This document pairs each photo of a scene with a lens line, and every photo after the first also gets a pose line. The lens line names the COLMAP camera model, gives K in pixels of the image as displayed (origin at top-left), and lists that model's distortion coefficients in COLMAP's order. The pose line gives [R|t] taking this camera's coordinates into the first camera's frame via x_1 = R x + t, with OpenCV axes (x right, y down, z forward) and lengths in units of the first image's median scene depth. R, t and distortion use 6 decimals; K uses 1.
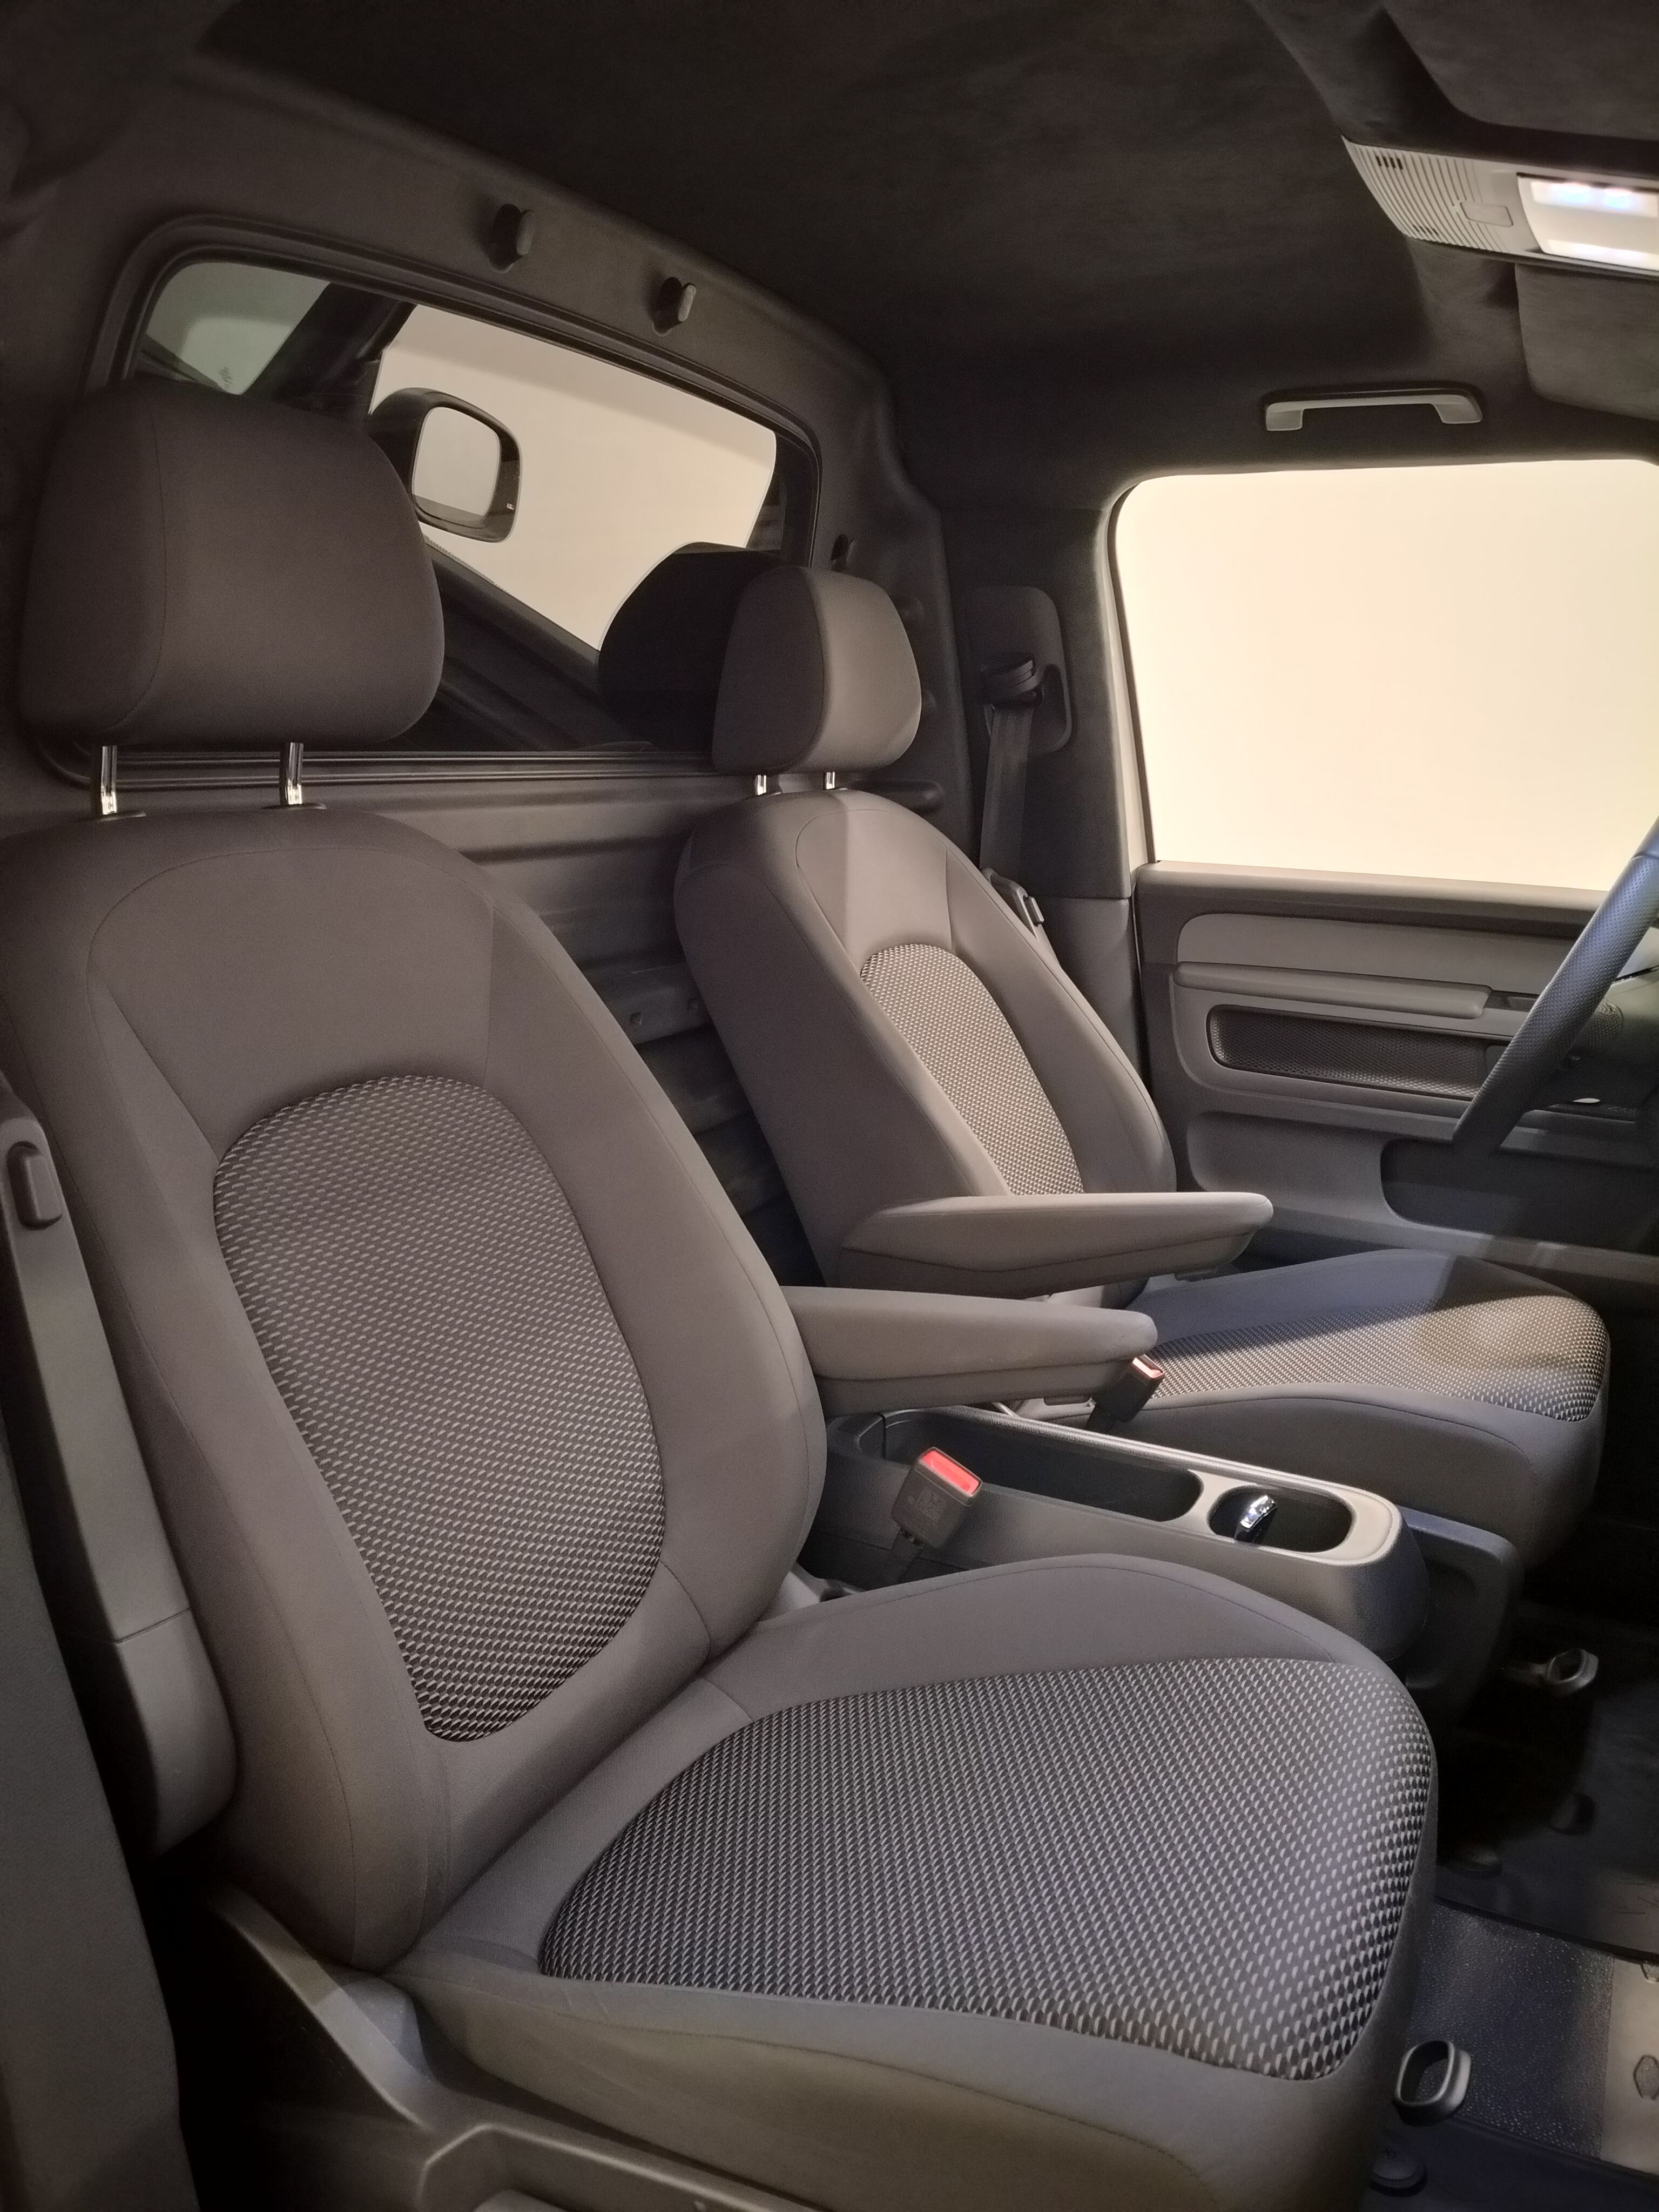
lens RADIAL K [[1538.7, 0, 781.3], [0, 1538.7, 1104.9], [0, 0, 1]] dist [0.034037, -0.113361]
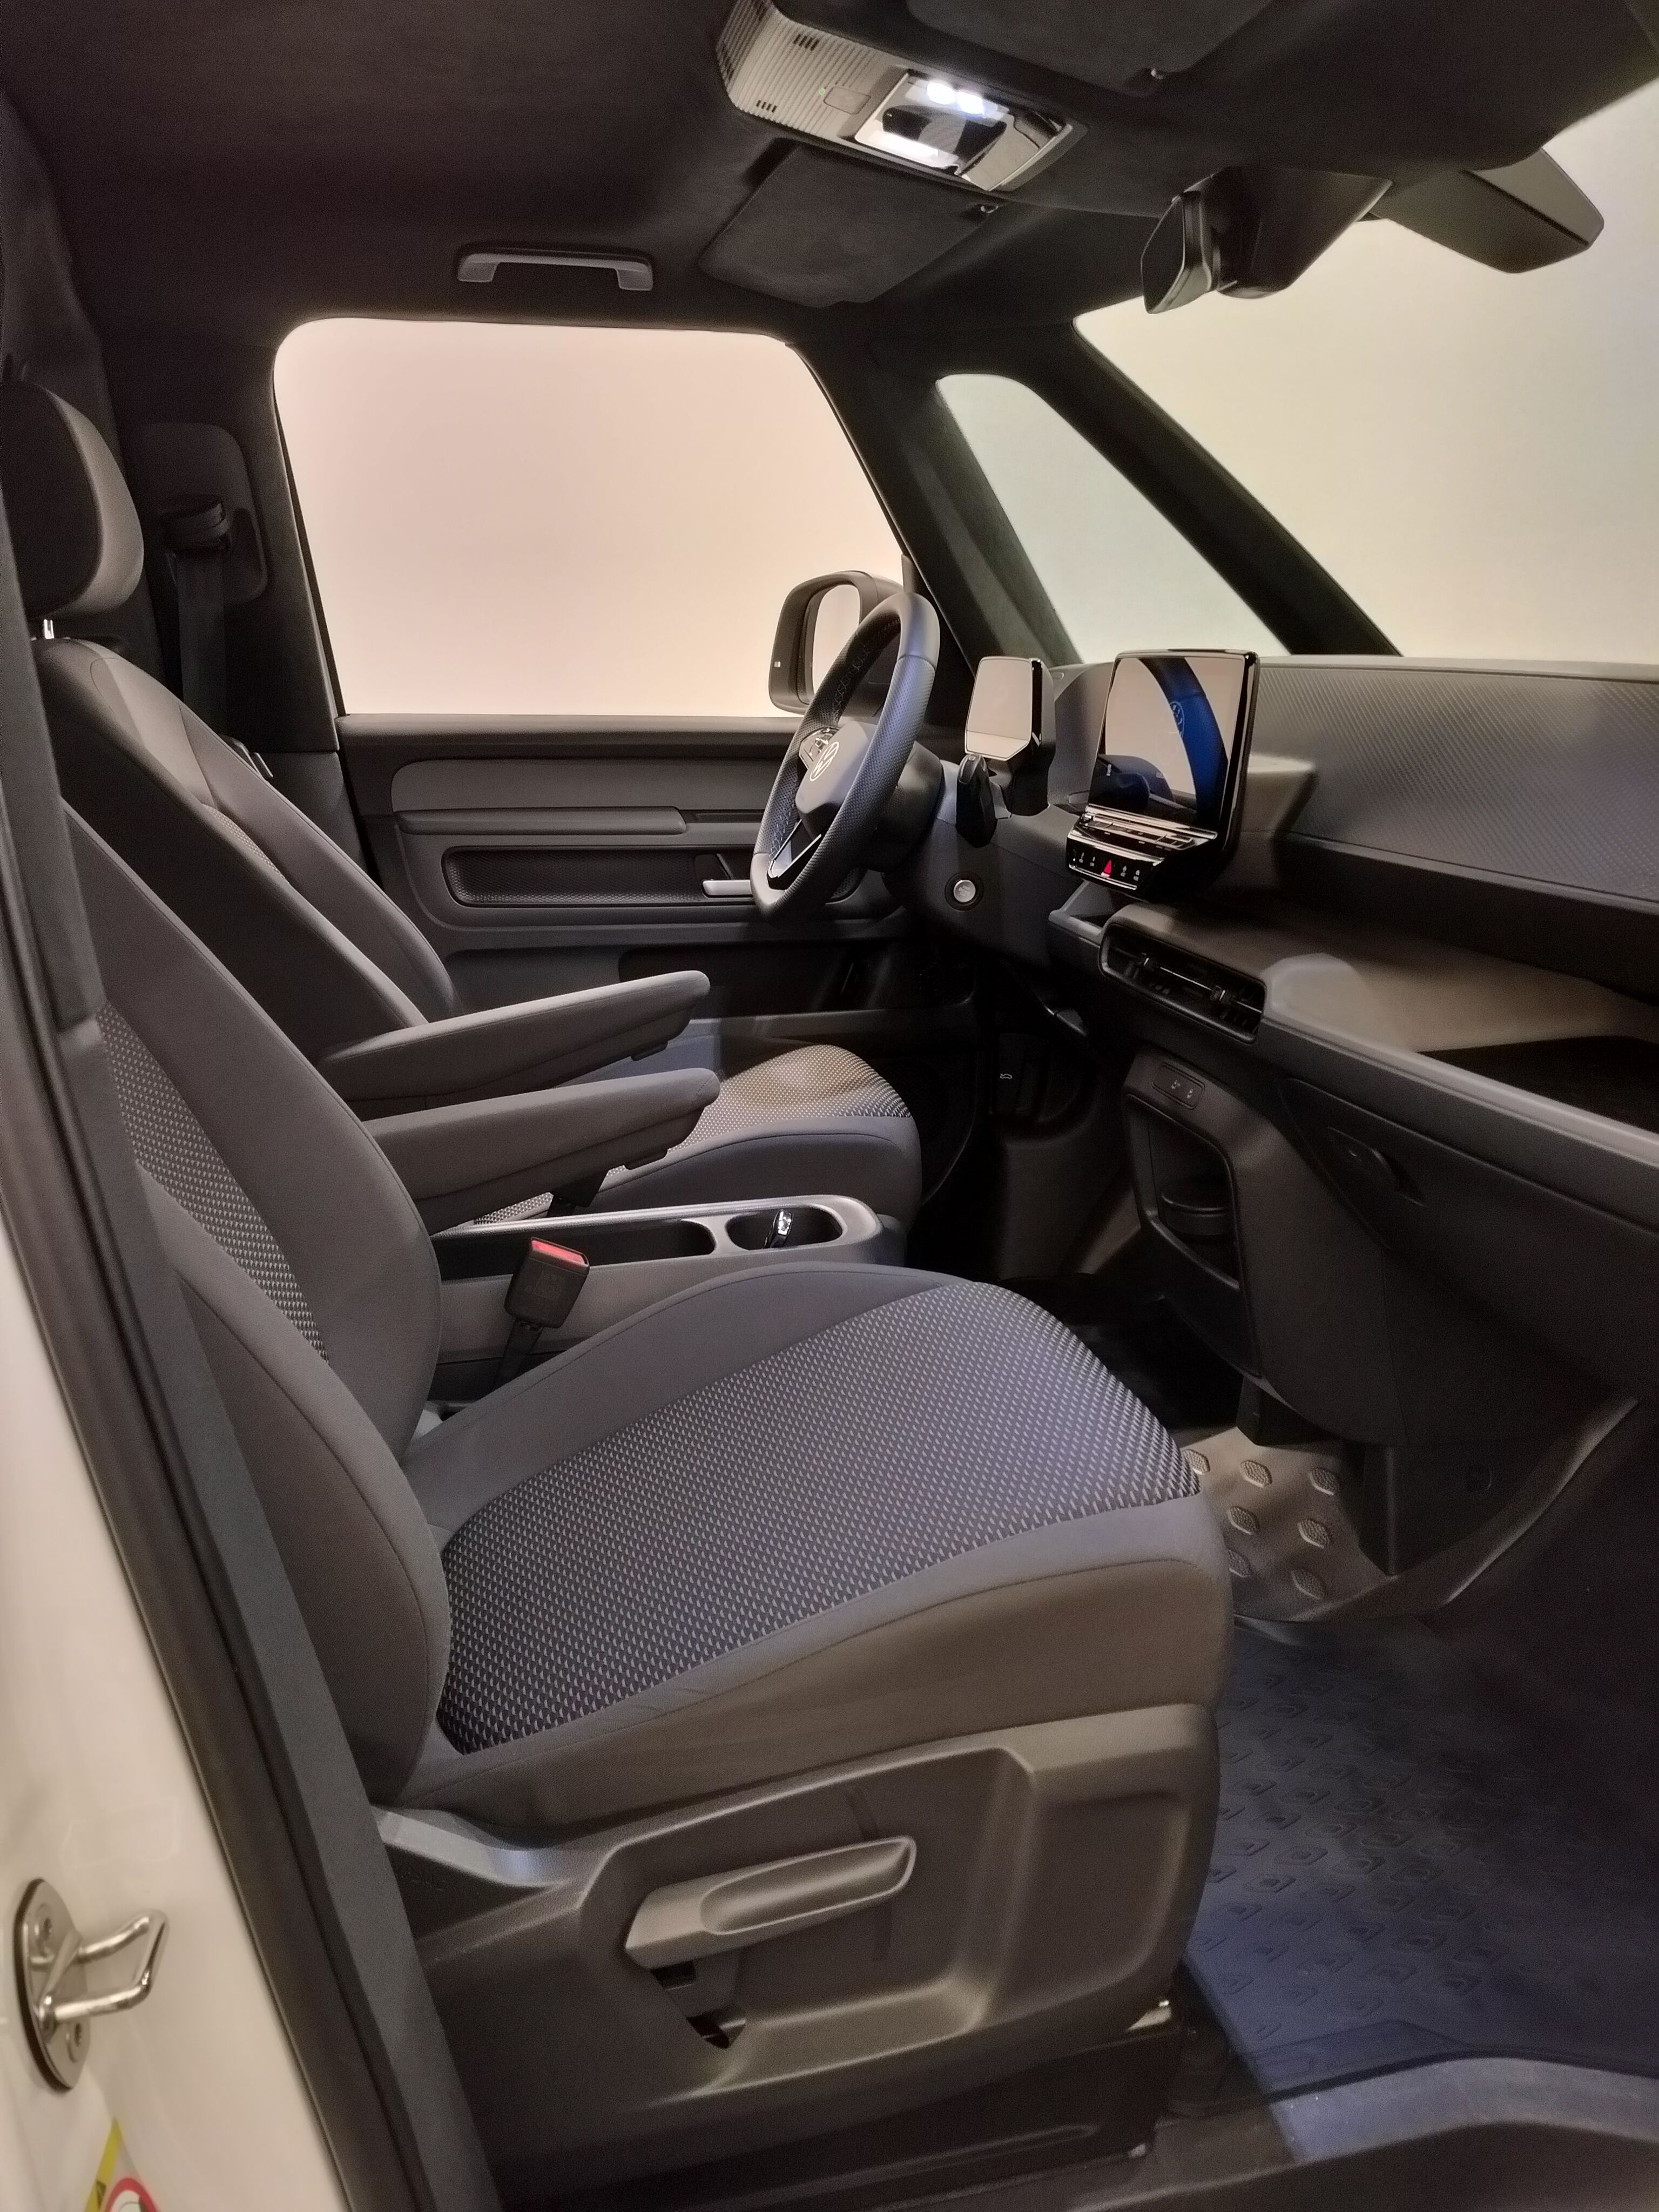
lens RADIAL K [[1538.7, 0, 781.3], [0, 1538.7, 1104.9], [0, 0, 1]] dist [0.034037, -0.113361]
pose [[0.789944, -0.191392, 0.582544, -0.203880], [0.151405, 0.981504, 0.117159, 0.019901], [-0.594193, -0.004349, 0.804311, 0.026168]]
